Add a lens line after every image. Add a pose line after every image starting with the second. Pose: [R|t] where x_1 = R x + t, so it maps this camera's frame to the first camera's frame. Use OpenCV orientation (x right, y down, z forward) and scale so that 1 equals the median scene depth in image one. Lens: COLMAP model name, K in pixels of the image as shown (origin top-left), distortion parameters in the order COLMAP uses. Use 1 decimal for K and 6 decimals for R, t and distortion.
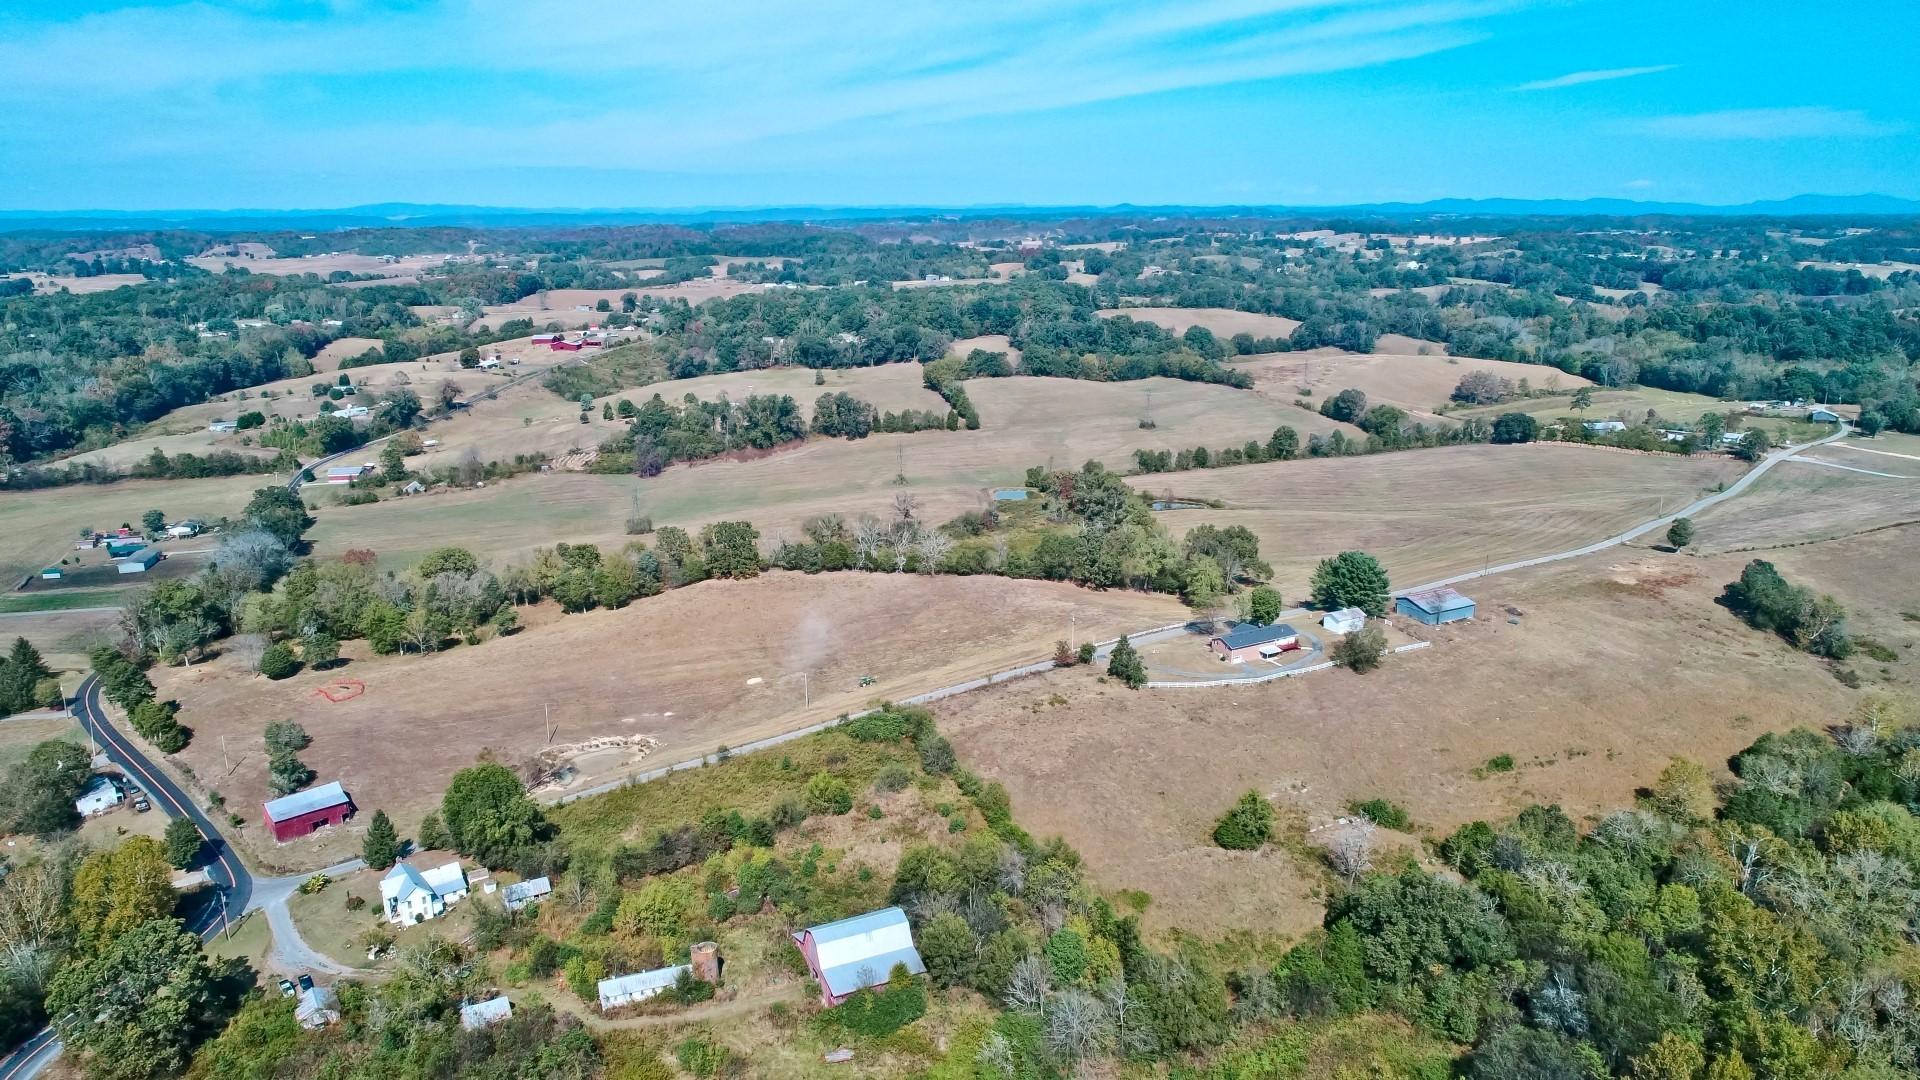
lens RADIAL K [[1284.6, 0, 955.9], [0, 1284.6, 541.0], [0, 0, 1]] dist [-0.004539, -0.001540]
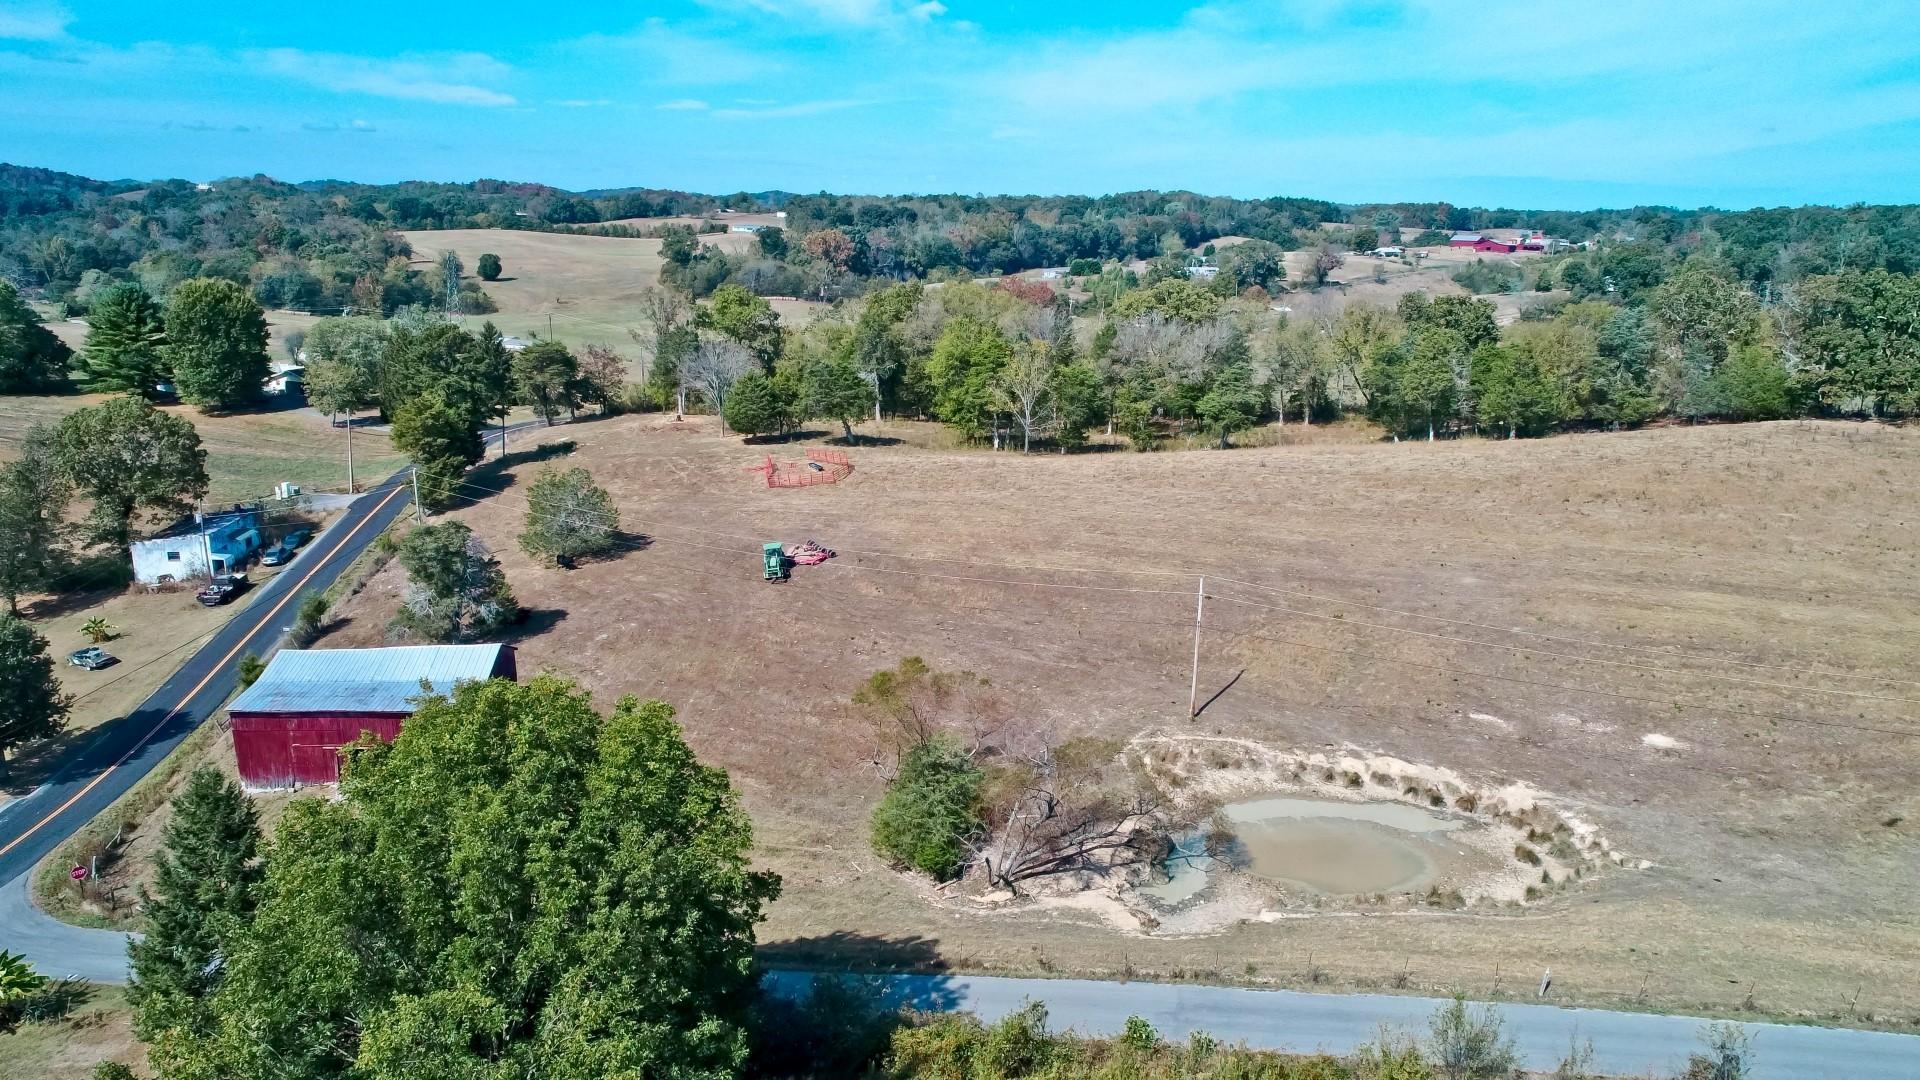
lens RADIAL K [[1284.6, 0, 955.9], [0, 1284.6, 541.0], [0, 0, 1]] dist [-0.004539, -0.001540]
pose [[0.772334, 0.184986, -0.607685, -0.152462], [-0.190390, 0.980089, 0.056375, 0.089156], [0.606014, 0.072157, 0.792175, 0.586749]]
